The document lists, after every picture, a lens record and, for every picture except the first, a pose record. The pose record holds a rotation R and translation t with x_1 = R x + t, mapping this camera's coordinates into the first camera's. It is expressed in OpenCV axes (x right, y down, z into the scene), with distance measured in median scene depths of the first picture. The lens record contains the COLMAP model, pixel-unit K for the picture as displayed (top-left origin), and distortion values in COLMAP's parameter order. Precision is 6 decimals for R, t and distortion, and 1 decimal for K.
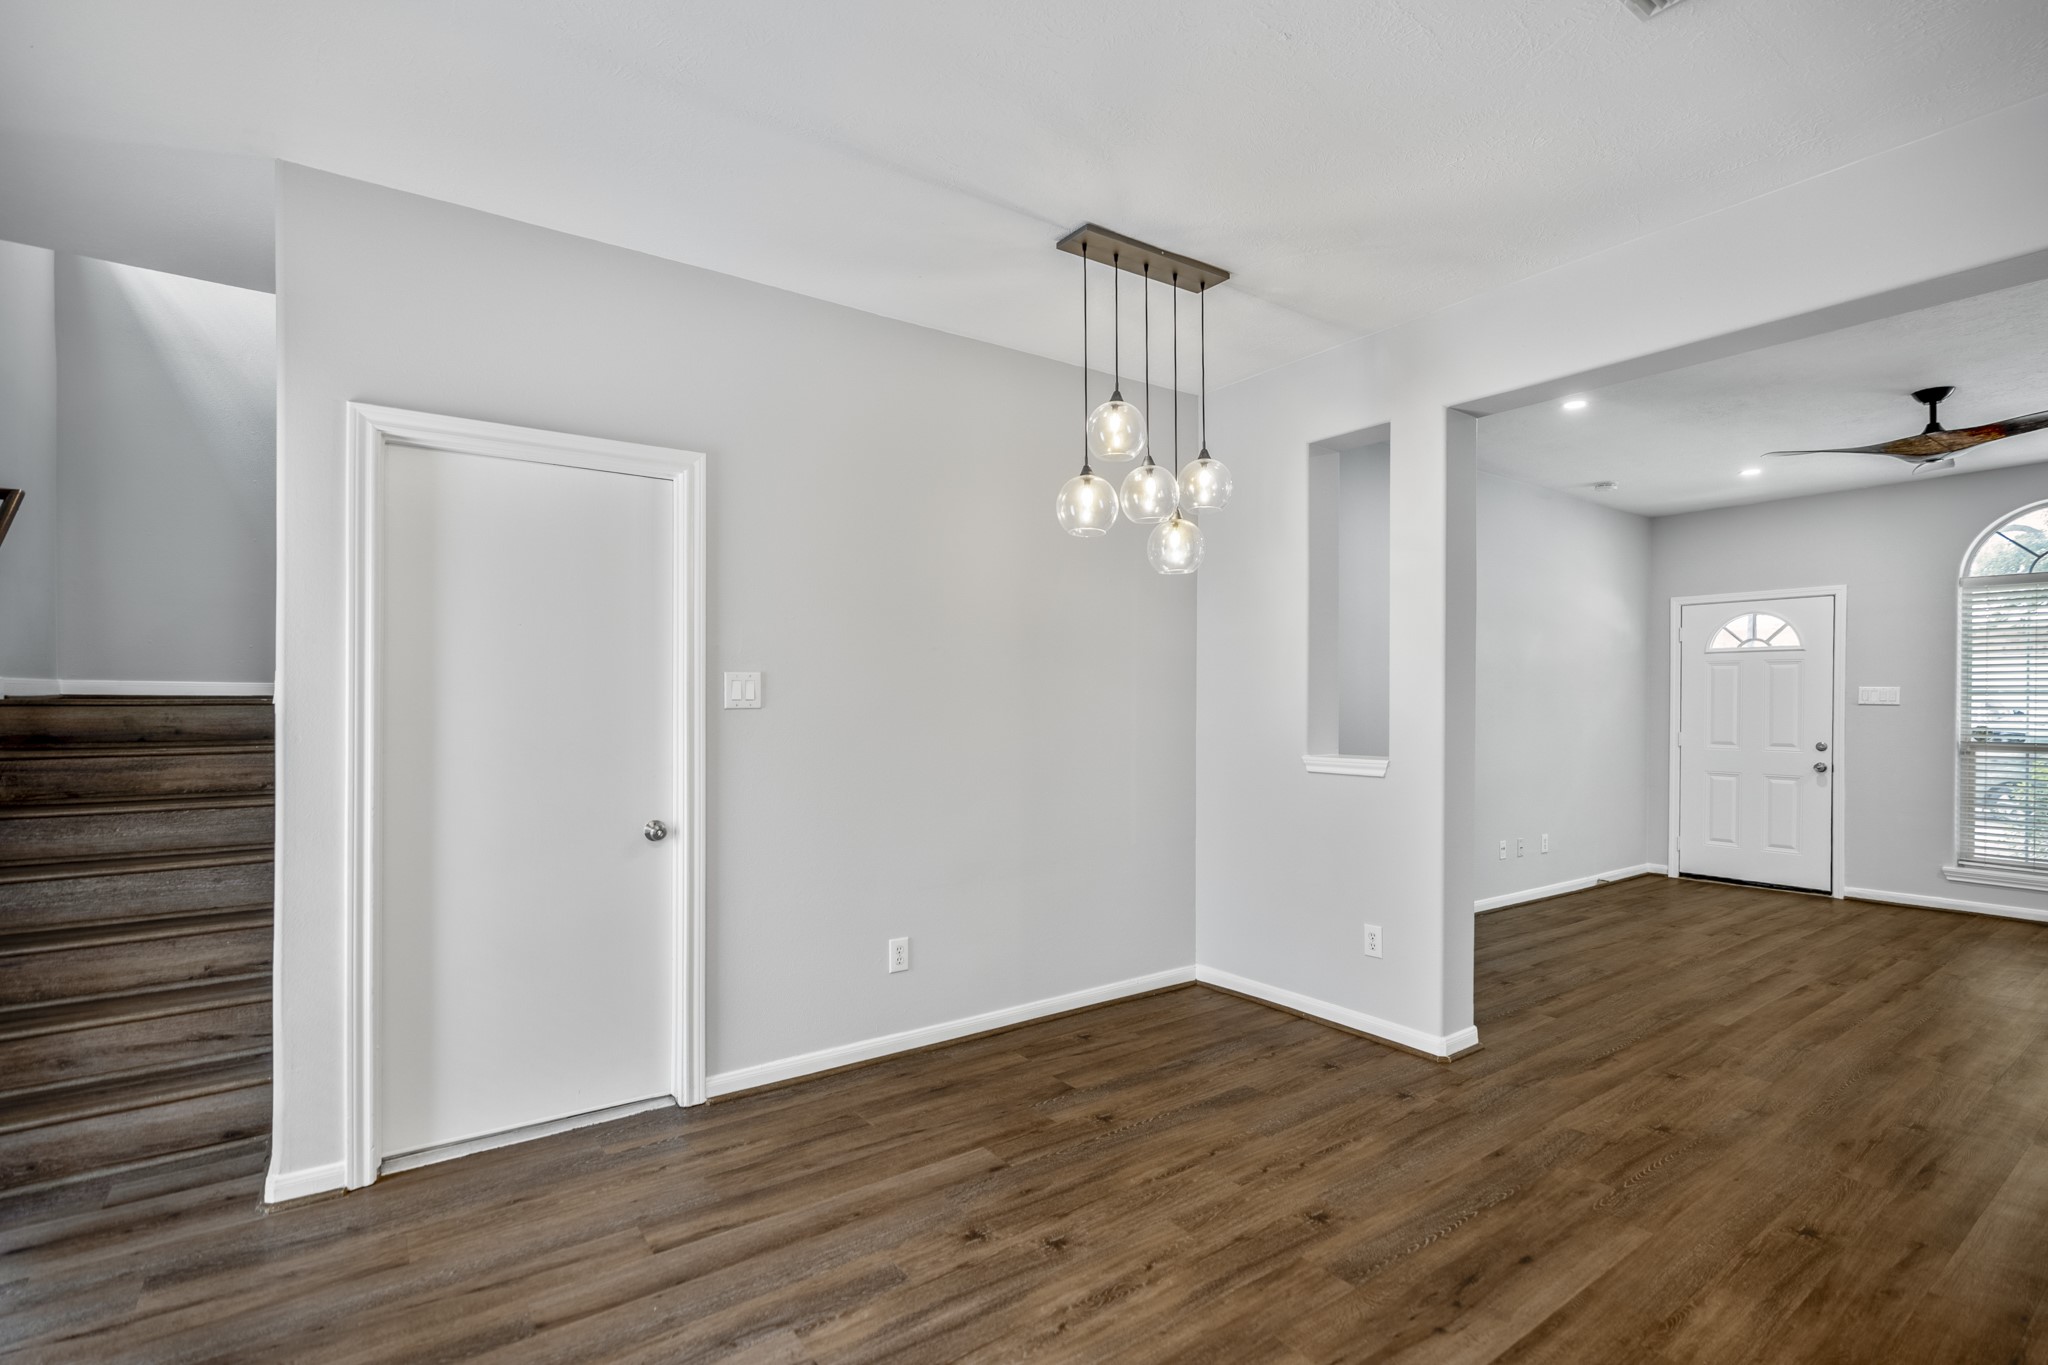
lens RADIAL K [[958.9, 0, 1023.7], [0, 958.9, 701.7], [0, 0, 1]] dist [-0.002656, 0.000651]
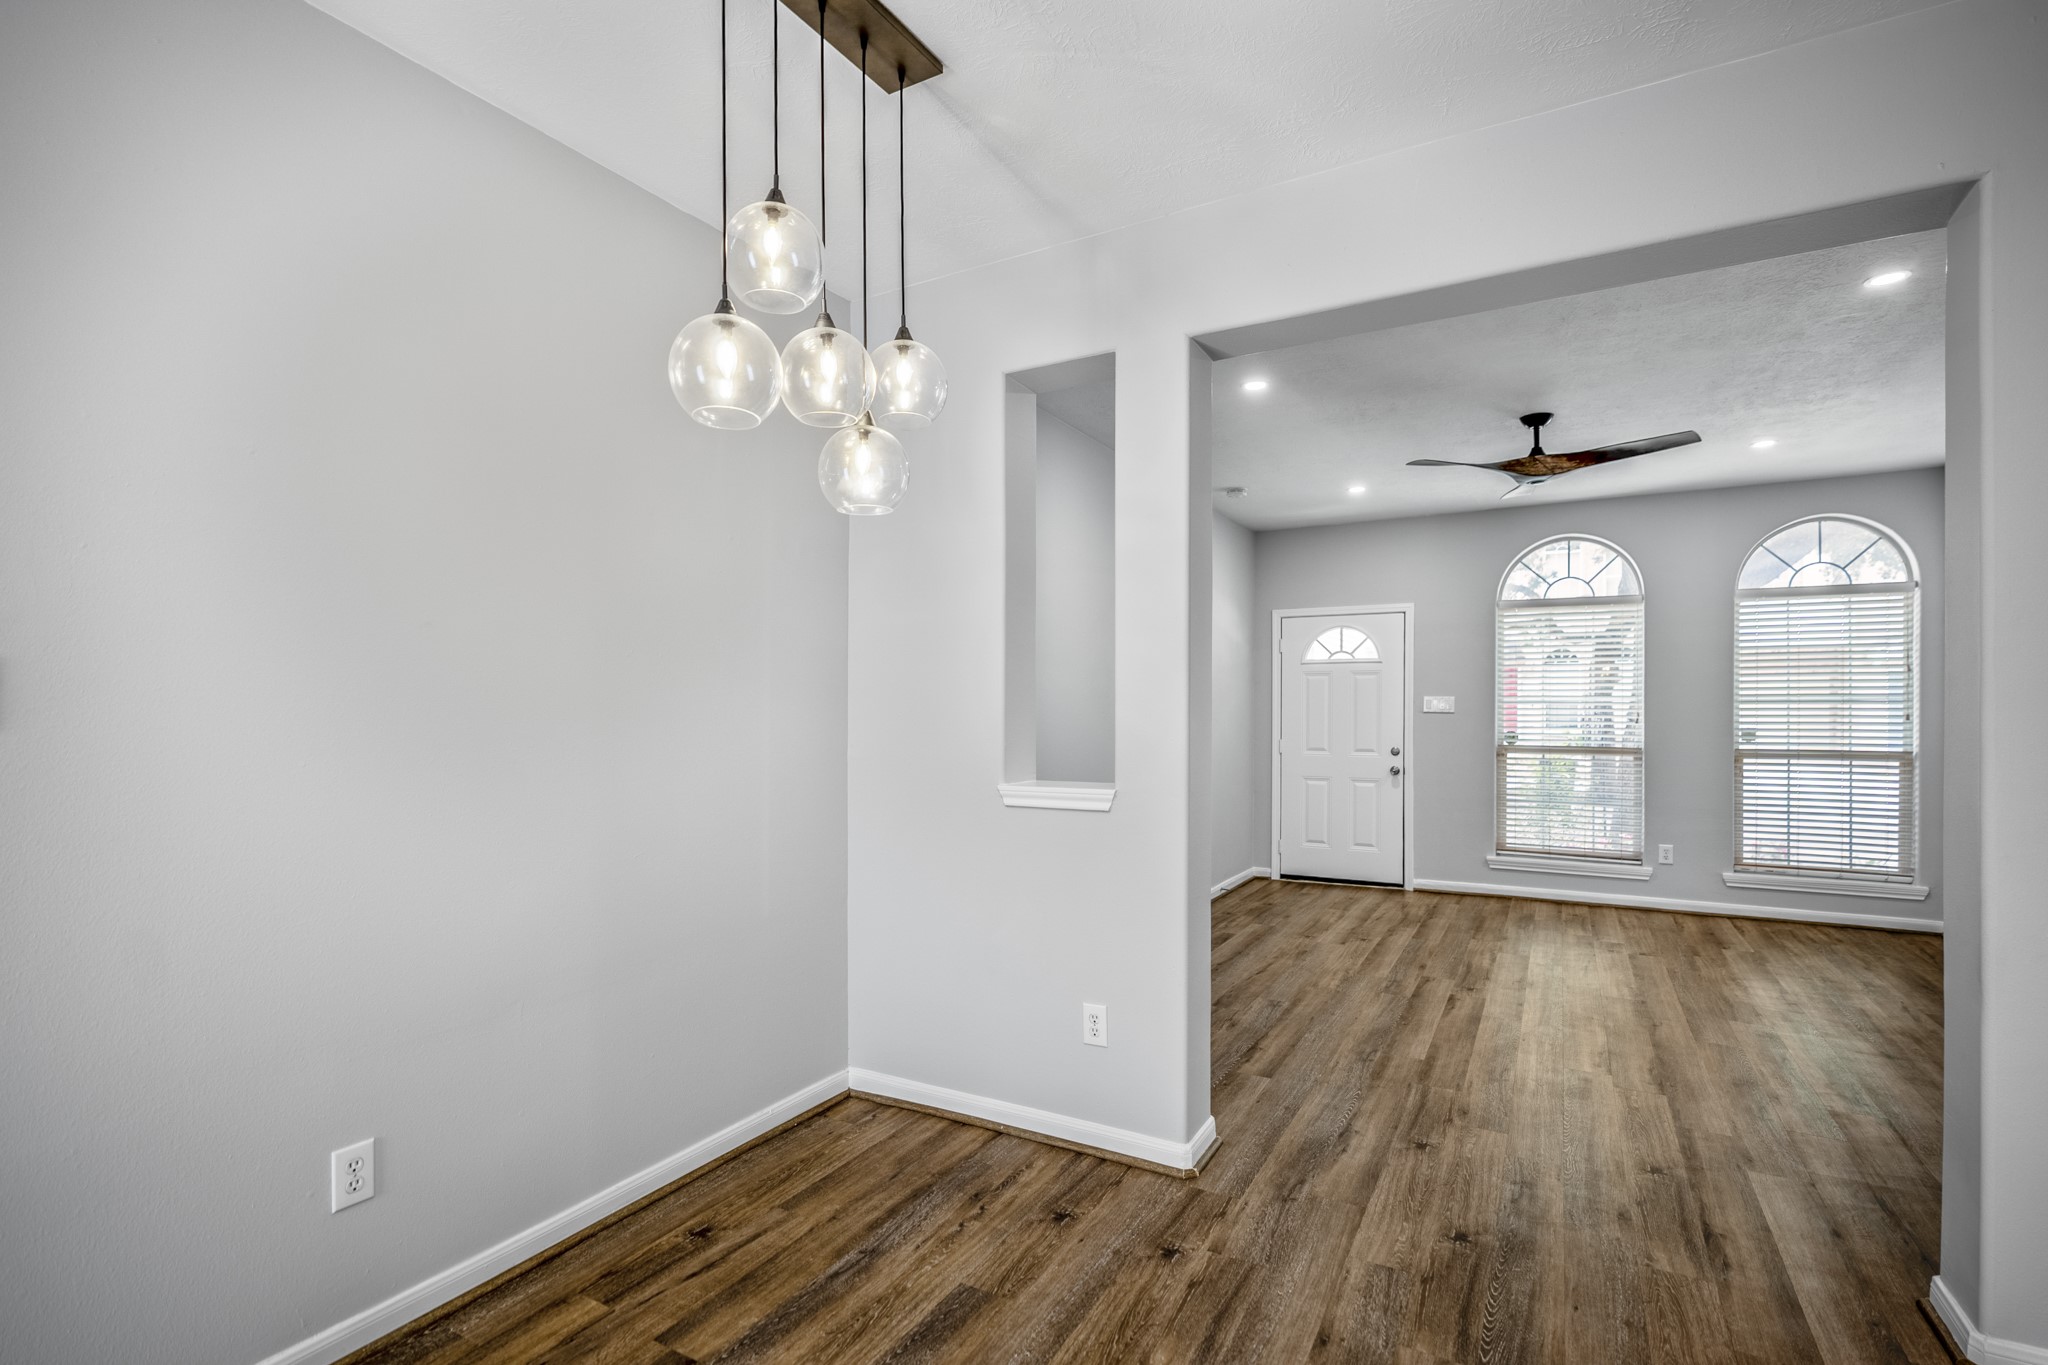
lens RADIAL K [[961.2, 0, 1022.4], [0, 961.2, 707.2], [0, 0, 1]] dist [-0.004930, -0.000013]
pose [[0.909010, -0.001444, 0.416771, -0.005715], [0.002529, 0.999995, -0.002051, -0.002149], [-0.416766, 0.002918, 0.909009, 0.209147]]
